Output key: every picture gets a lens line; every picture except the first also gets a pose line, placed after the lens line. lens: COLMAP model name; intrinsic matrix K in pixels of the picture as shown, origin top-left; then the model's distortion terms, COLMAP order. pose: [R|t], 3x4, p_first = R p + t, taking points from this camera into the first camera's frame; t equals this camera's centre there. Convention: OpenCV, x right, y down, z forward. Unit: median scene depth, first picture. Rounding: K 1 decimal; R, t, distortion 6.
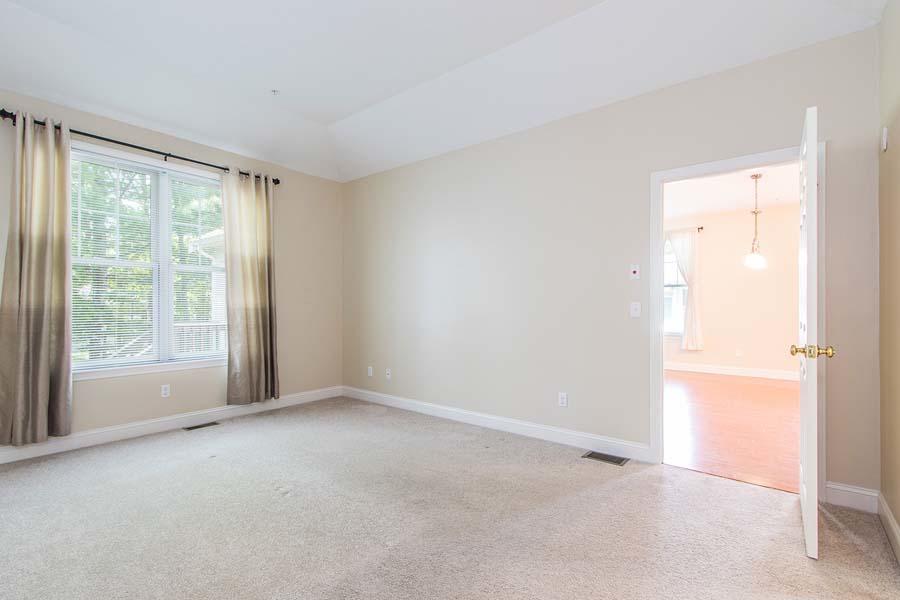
lens RADIAL K [[411.6, 0, 450.0], [0, 411.6, 299.7], [0, 0, 1]] dist [-0.004068, 0.000033]
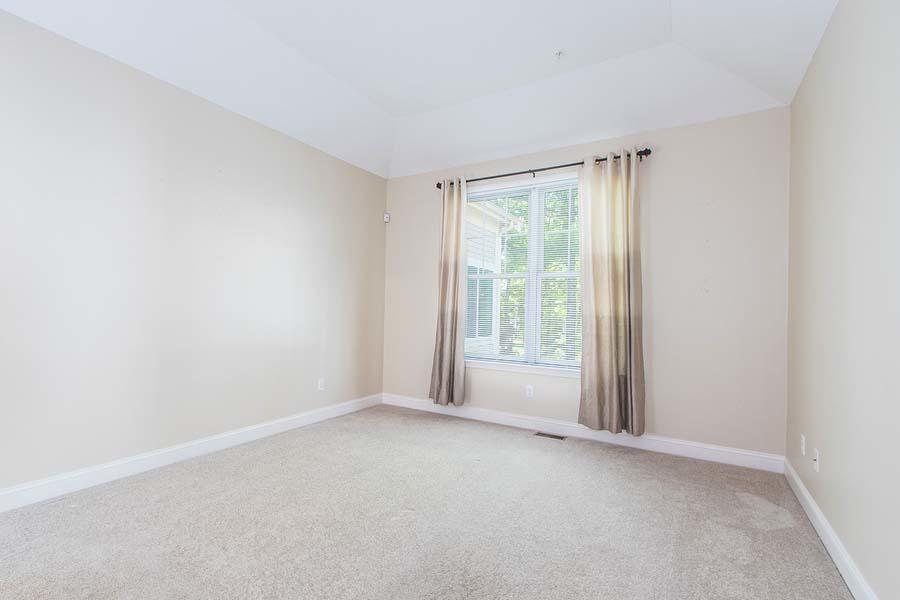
lens RADIAL K [[411.6, 0, 442.8], [0, 411.6, 298.1], [0, 0, 1]] dist [-0.004068, 0.000033]
pose [[0.130839, -0.016475, -0.991267, 0.317716], [-0.002741, 0.999852, -0.016979, -0.002146], [0.991400, 0.004939, 0.130775, 0.584546]]
